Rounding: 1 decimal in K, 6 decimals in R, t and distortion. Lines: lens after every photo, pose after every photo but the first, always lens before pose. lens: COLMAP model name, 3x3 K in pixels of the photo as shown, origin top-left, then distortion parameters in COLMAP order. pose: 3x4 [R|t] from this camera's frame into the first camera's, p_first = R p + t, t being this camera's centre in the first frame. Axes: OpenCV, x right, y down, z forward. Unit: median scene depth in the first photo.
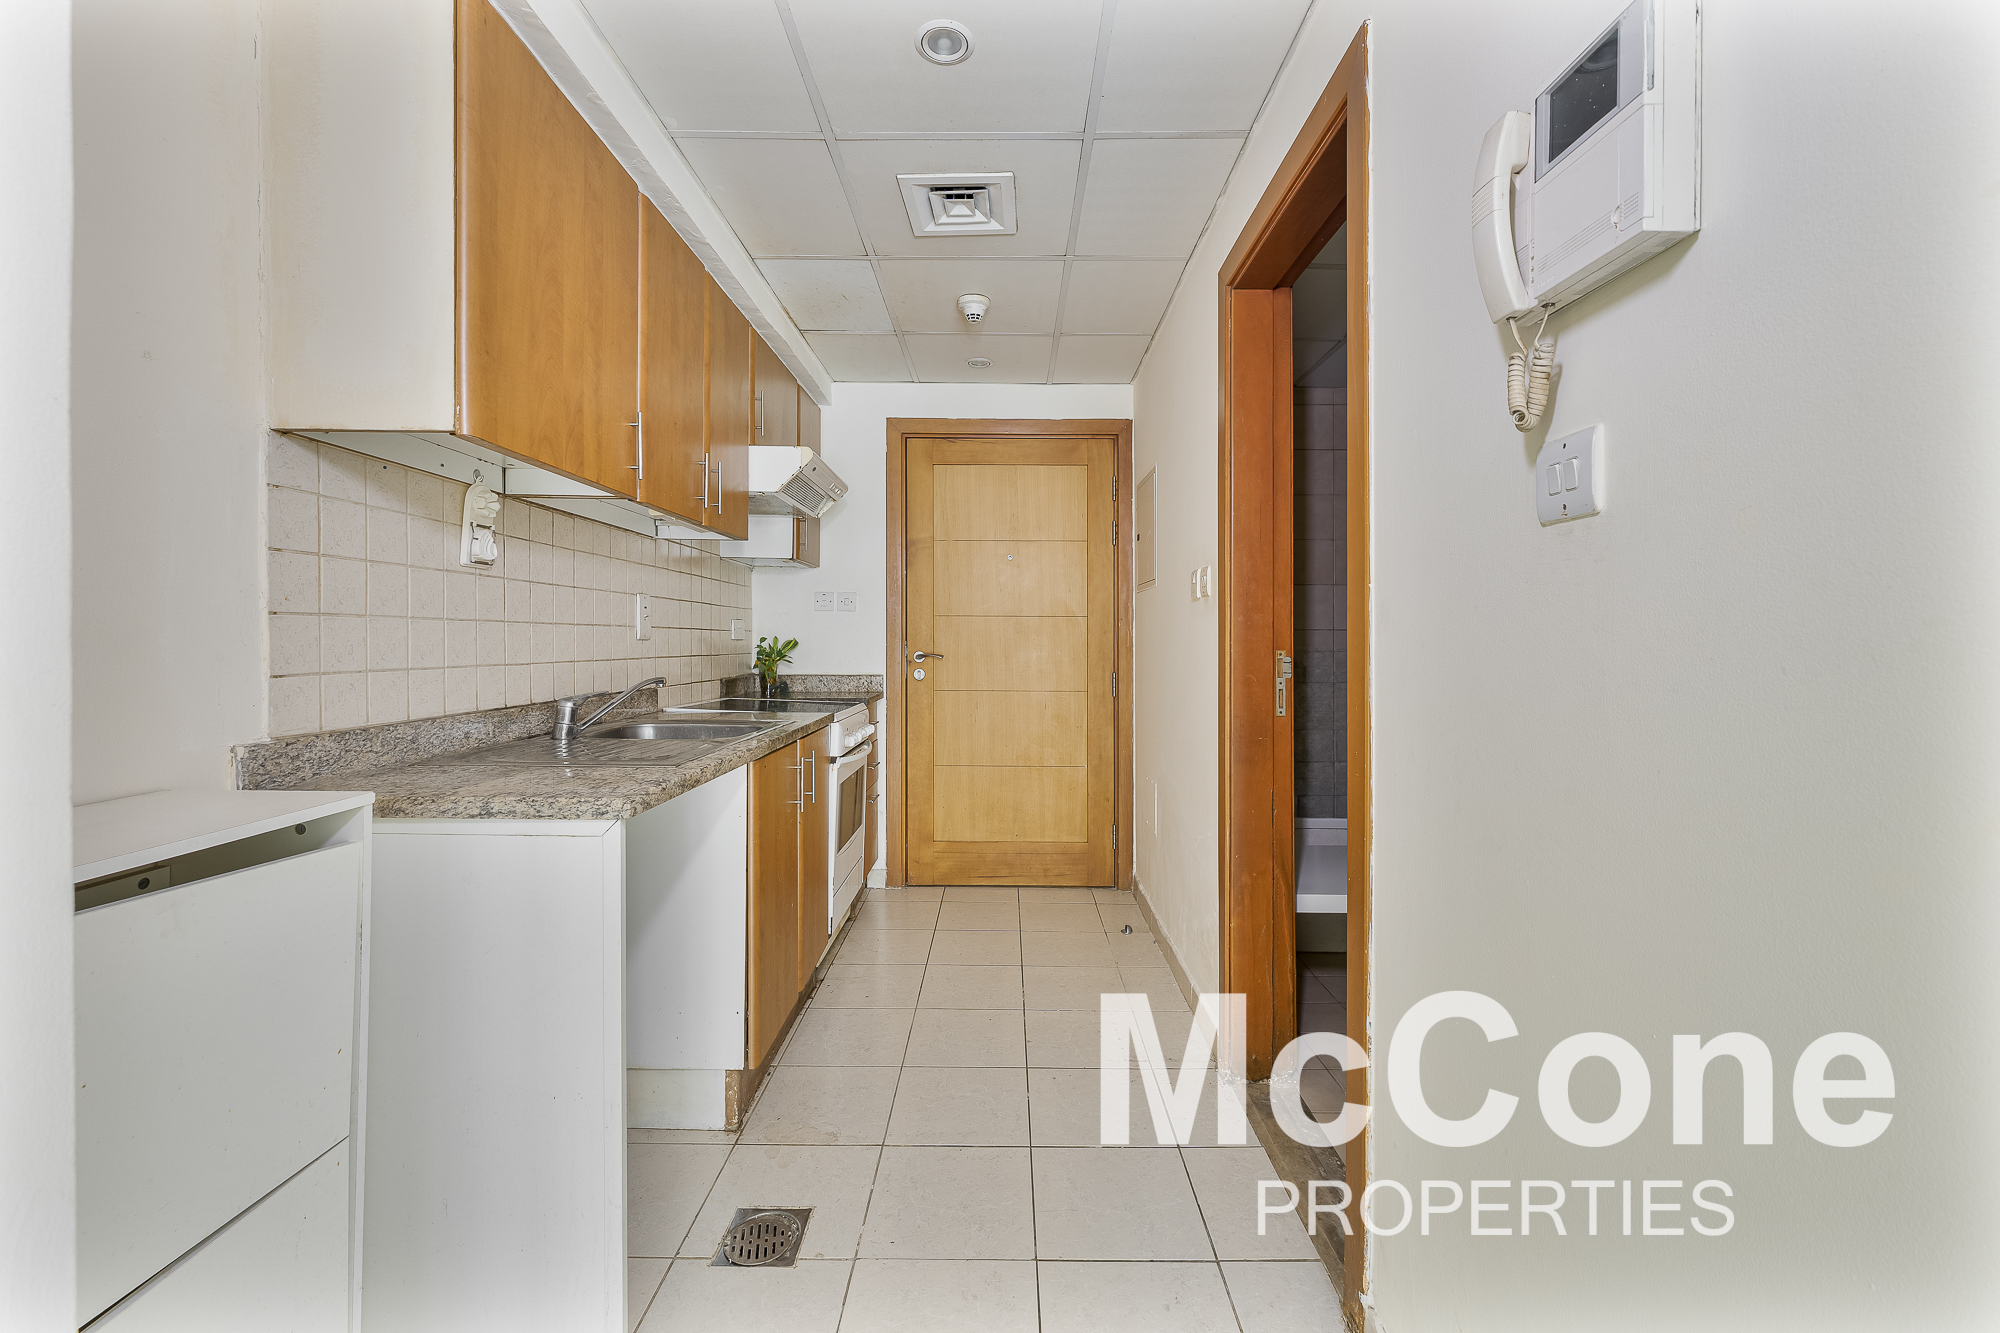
lens RADIAL K [[802.2, 0, 997.0], [0, 802.2, 662.0], [0, 0, 1]] dist [-0.000630, -0.000037]
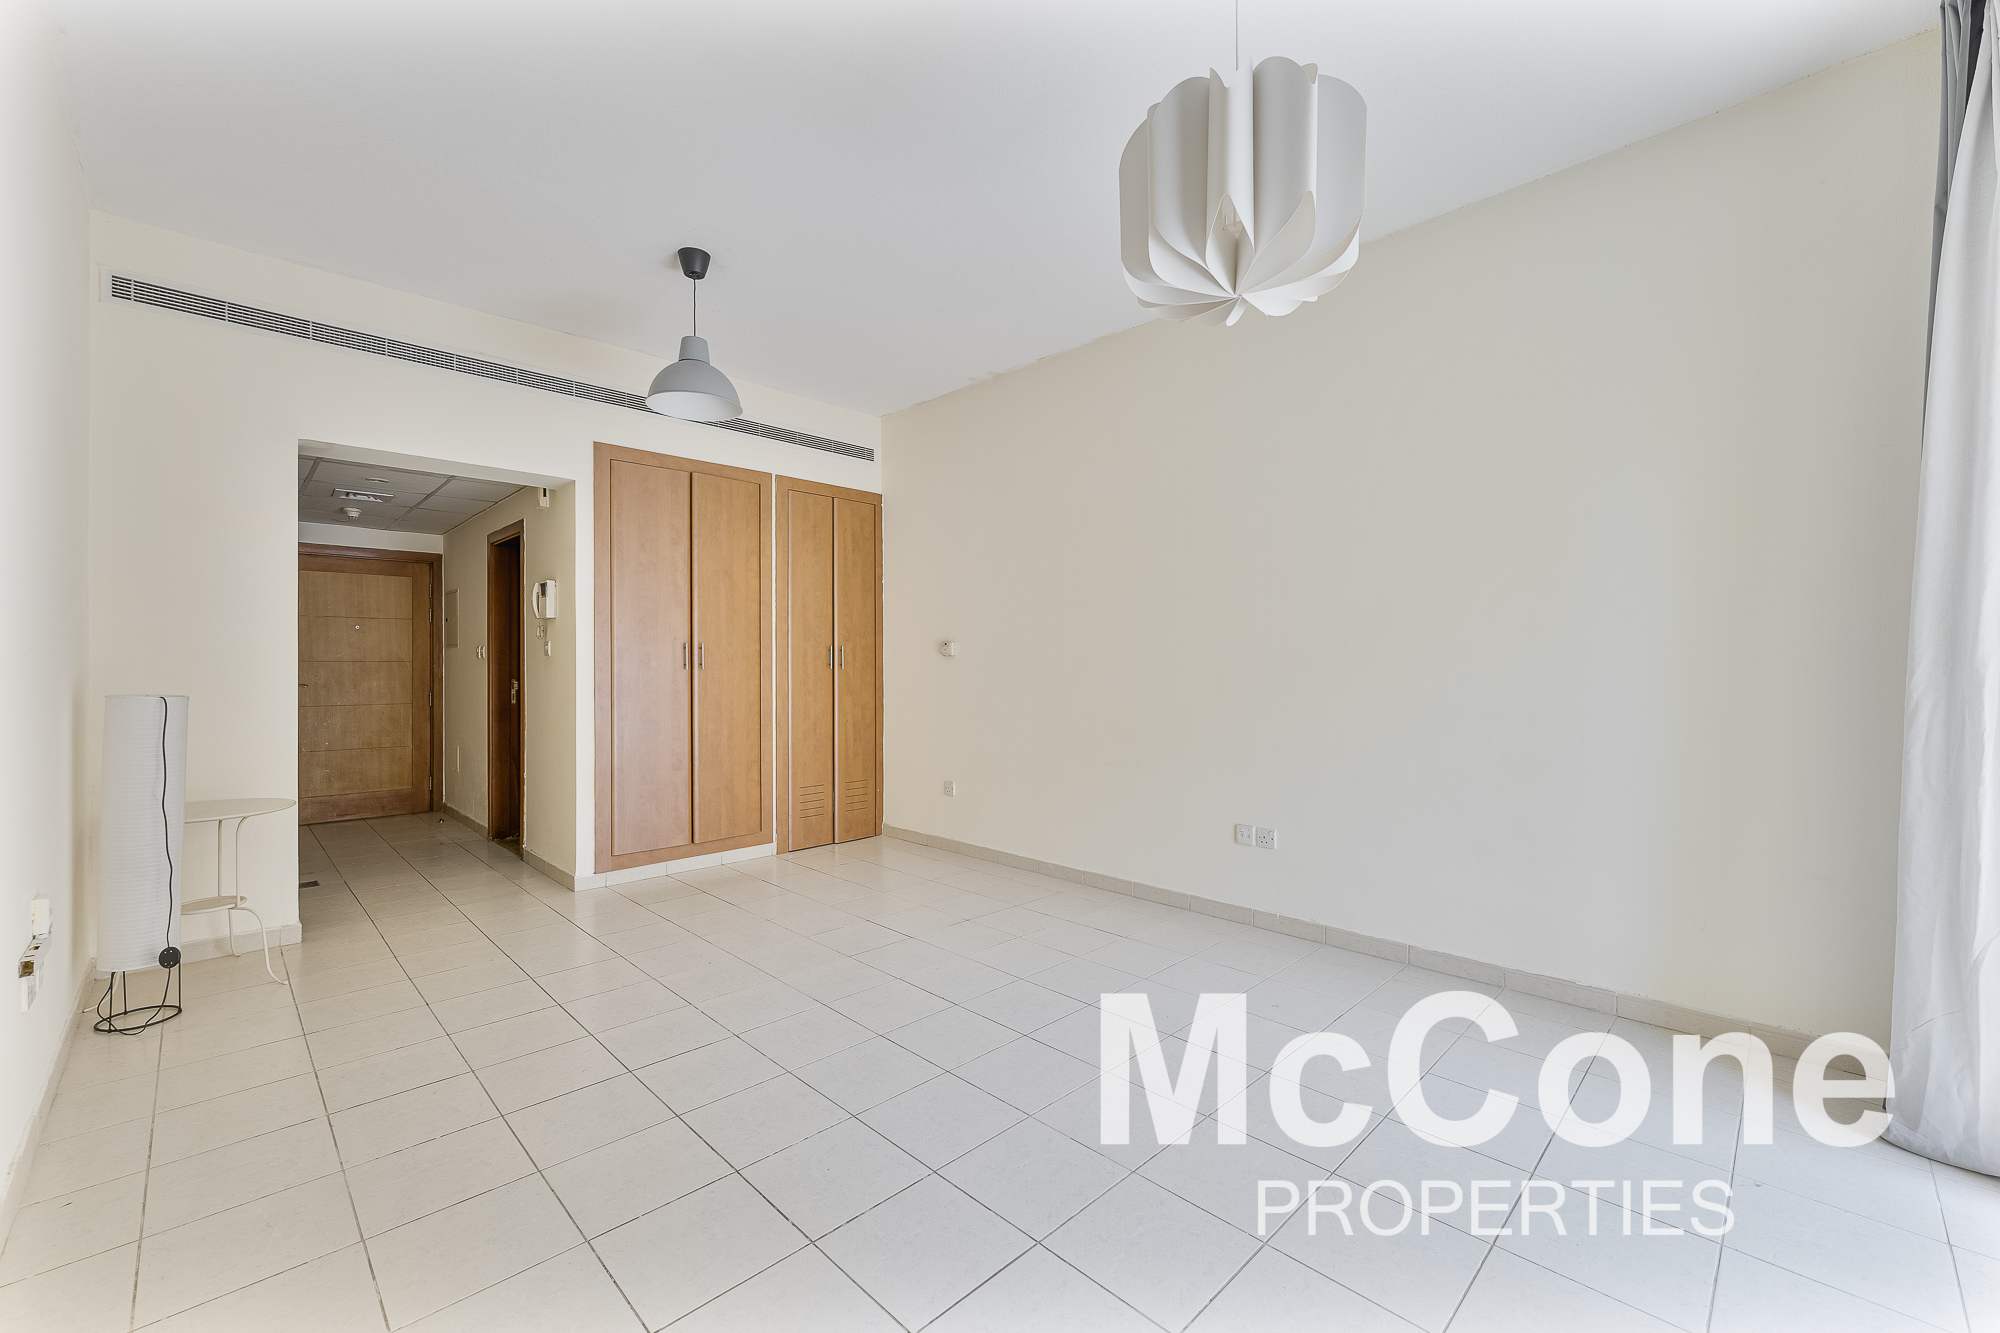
lens RADIAL K [[802.2, 0, 997.0], [0, 802.2, 662.0], [0, 0, 1]] dist [-0.000630, -0.000037]
pose [[0.701746, 0.005000, 0.712410, -0.251188], [0.019095, 0.999484, -0.025824, 0.015296], [-0.712172, 0.031725, 0.701288, -1.204692]]
